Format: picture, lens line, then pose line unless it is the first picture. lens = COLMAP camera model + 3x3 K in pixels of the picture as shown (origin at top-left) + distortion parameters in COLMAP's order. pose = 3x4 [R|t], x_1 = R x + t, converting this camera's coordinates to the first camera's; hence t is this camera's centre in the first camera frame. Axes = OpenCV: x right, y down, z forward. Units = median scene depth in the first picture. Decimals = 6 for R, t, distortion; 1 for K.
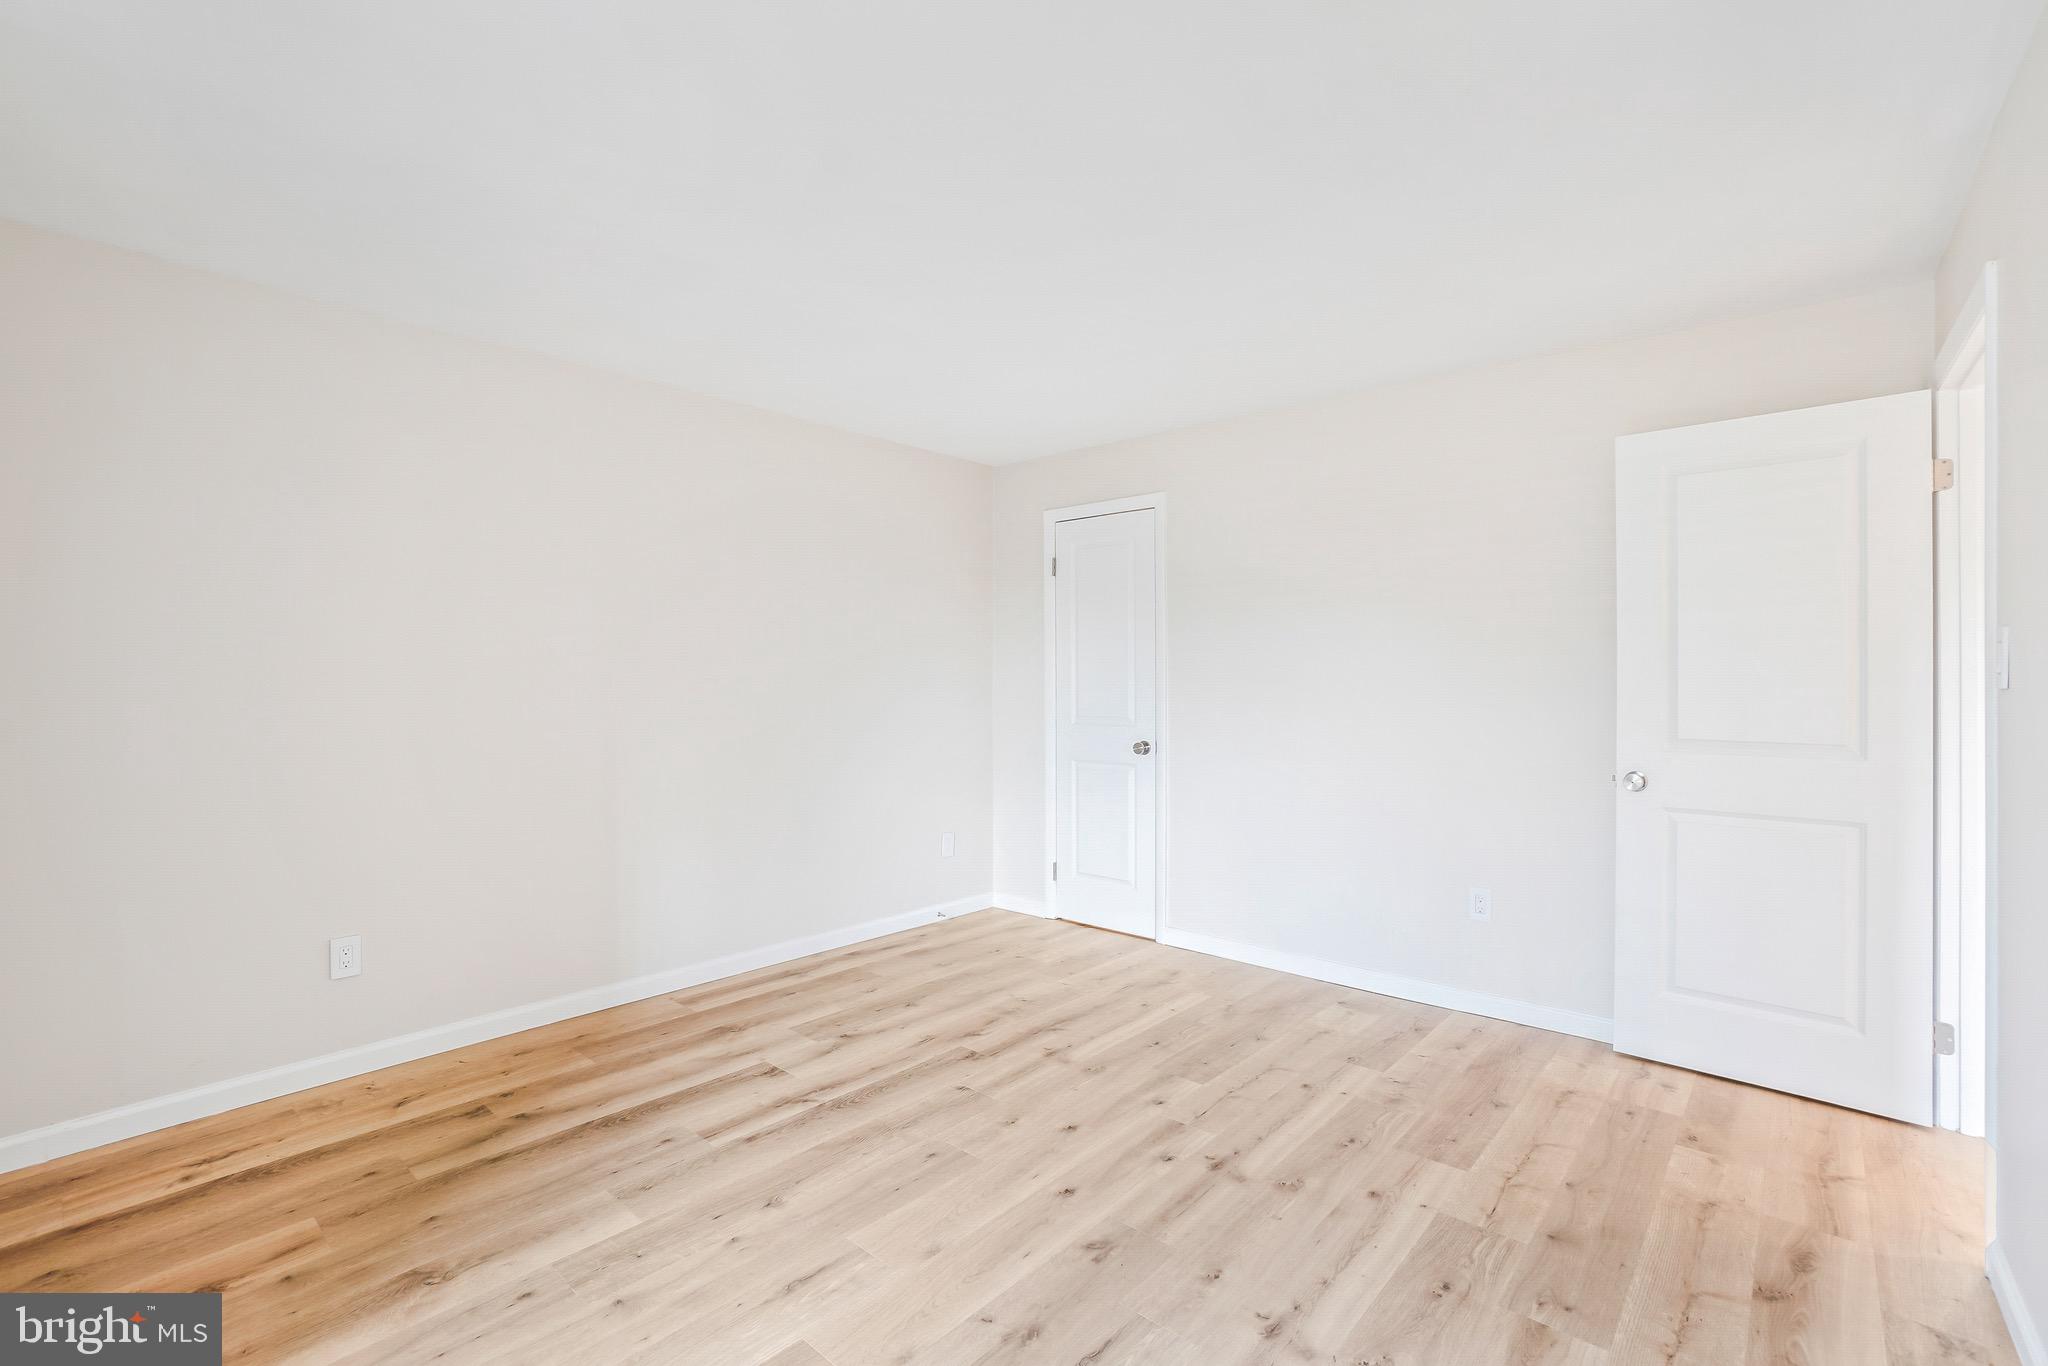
lens RADIAL K [[875.9, 0, 980.2], [0, 875.9, 691.7], [0, 0, 1]] dist [-0.000517, 0.000501]
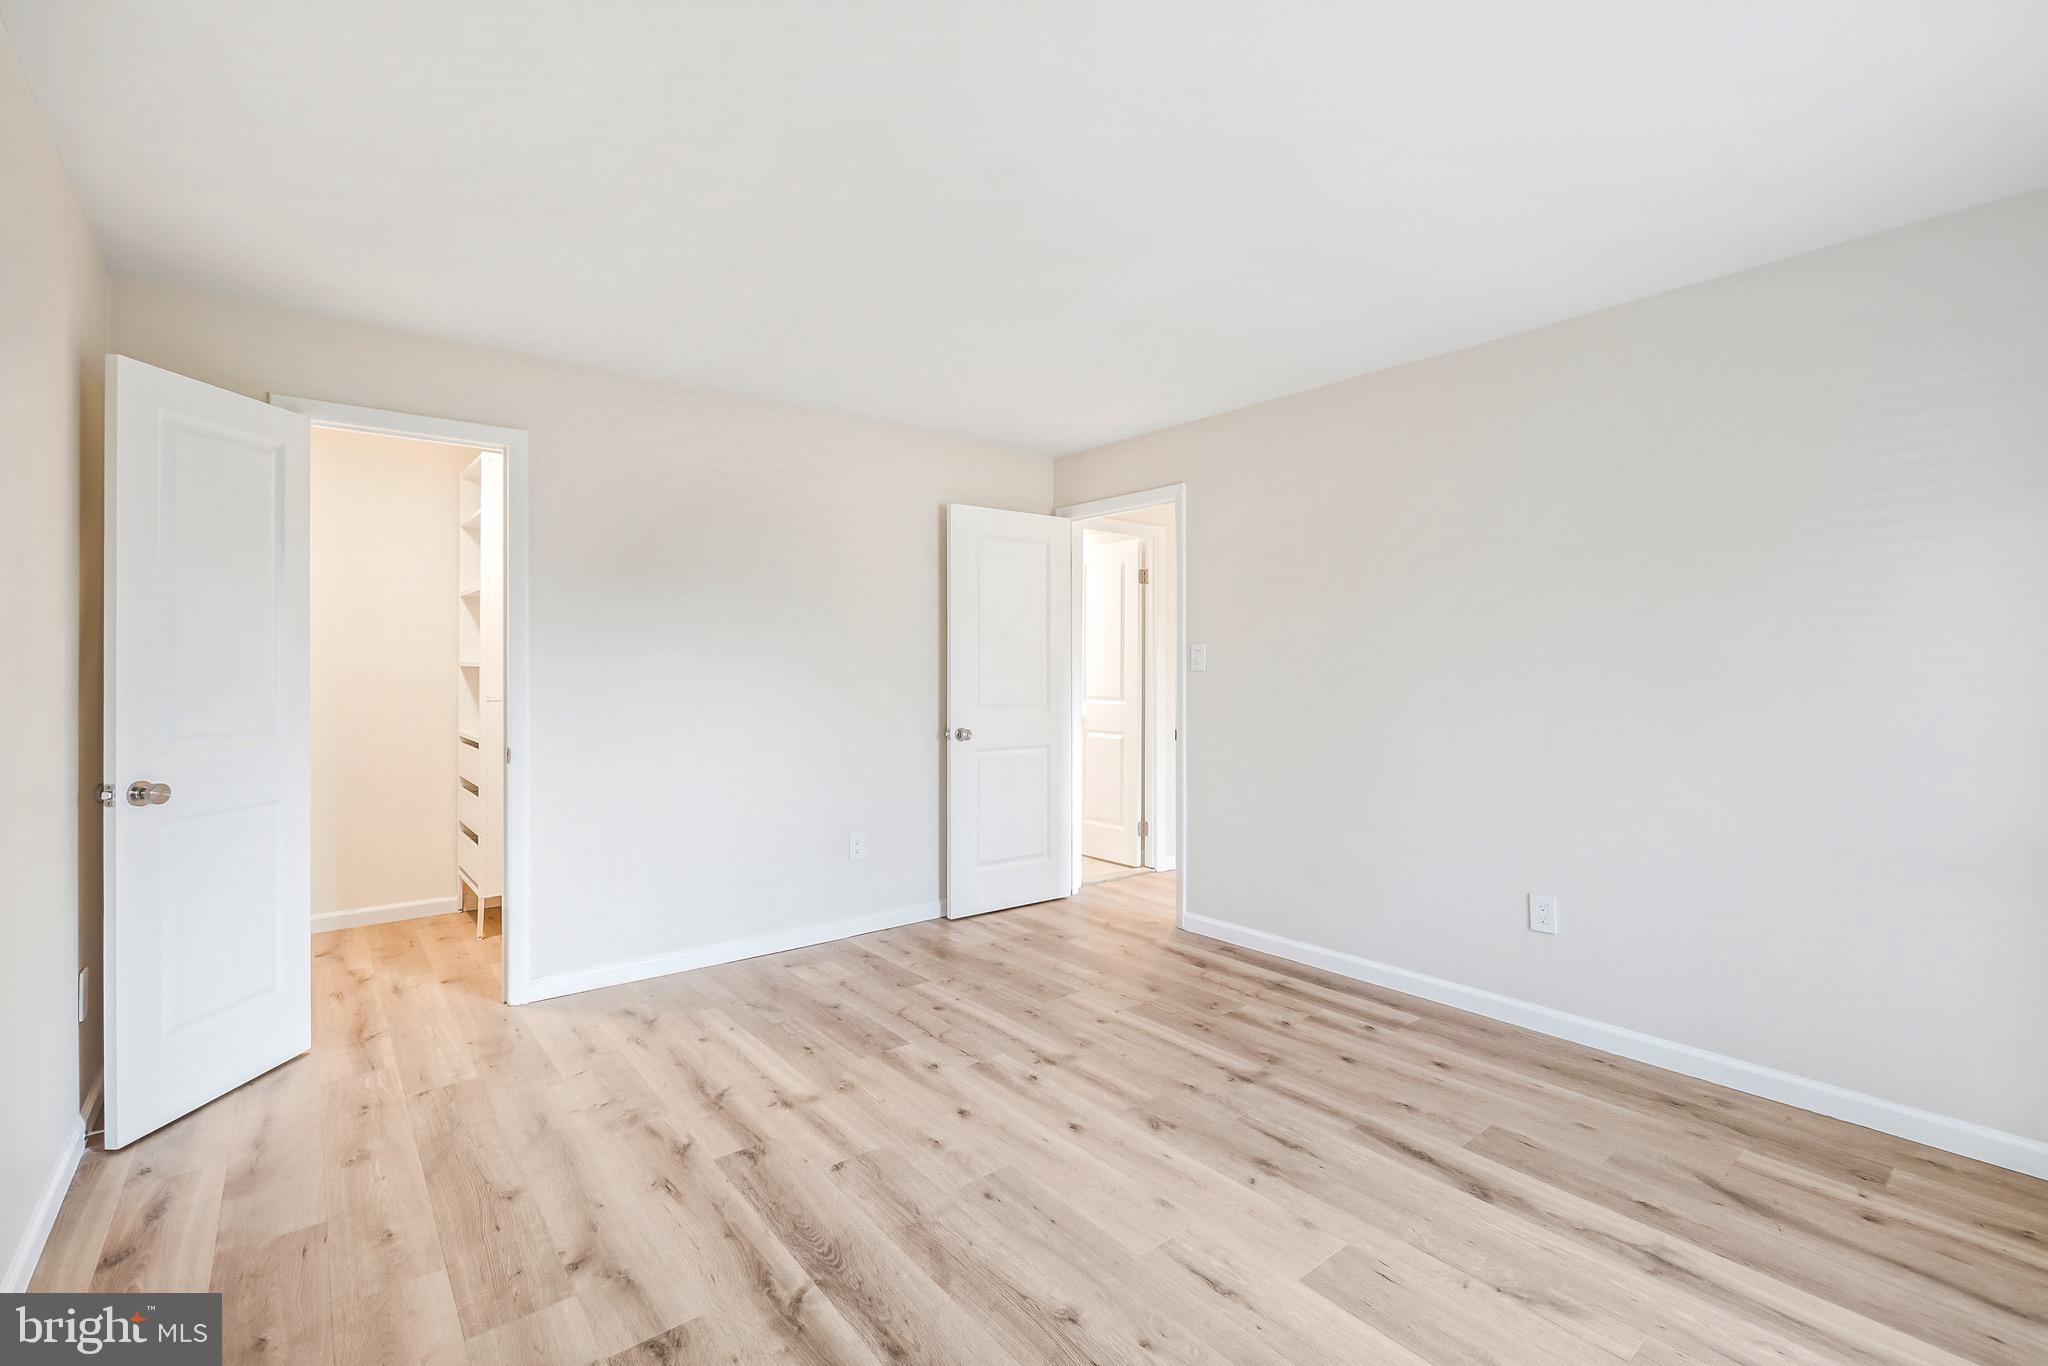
lens RADIAL K [[952.5, 0, 963.4], [0, 952.5, 679.4], [0, 0, 1]] dist [0.015446, -0.000035]
pose [[0.141846, -0.000116, 0.989889, -0.858953], [0.003813, 0.999993, -0.000429, 0.008891], [-0.989881, 0.003835, 0.141845, 0.753563]]
